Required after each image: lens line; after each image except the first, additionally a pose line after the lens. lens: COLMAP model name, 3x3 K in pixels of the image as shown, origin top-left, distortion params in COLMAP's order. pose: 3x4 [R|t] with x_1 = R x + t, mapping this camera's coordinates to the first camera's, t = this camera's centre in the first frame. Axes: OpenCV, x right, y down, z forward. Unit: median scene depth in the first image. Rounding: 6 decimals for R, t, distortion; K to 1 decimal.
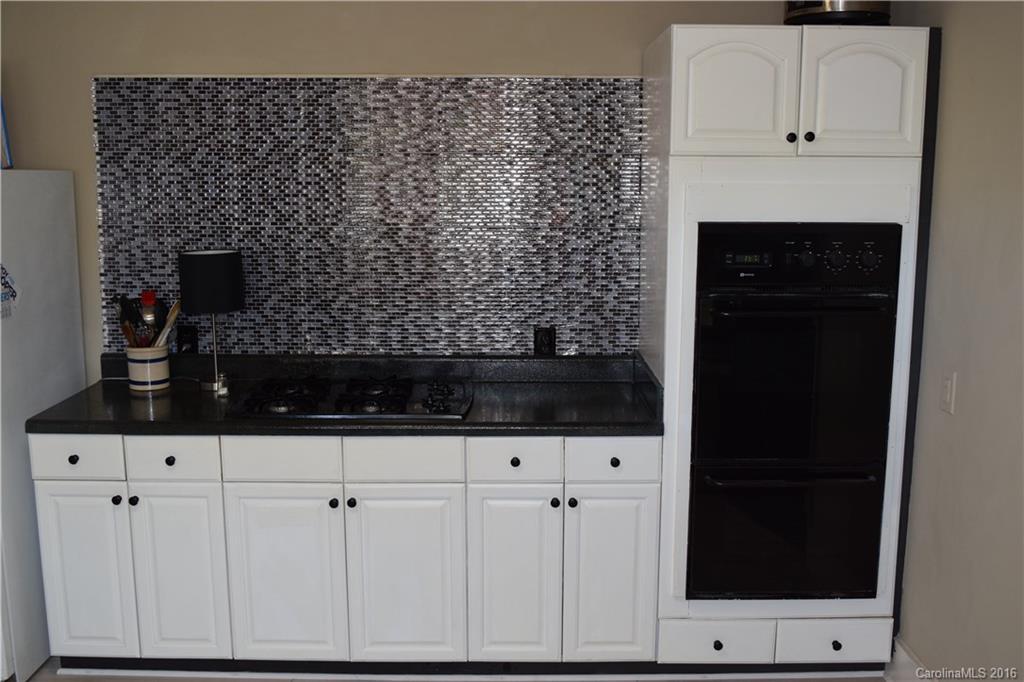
lens RADIAL K [[1010.0, 0, 512.0], [0, 1010.0, 341.0], [0, 0, 1]] dist [-0.003040, -0.011641]
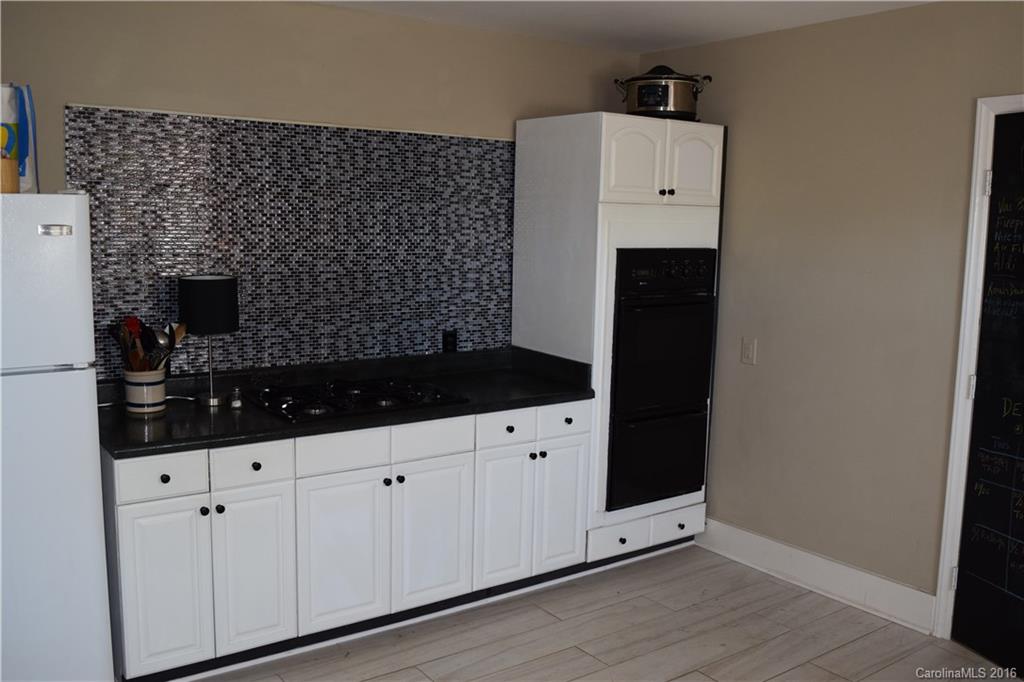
lens RADIAL K [[914.5, 0, 512.0], [0, 914.5, 341.0], [0, 0, 1]] dist [0.003942, 0.009651]
pose [[0.811091, -0.064192, 0.581387, -0.591231], [0.072754, 0.997313, 0.008616, -0.004969], [-0.580378, 0.035310, 0.813581, 0.016663]]
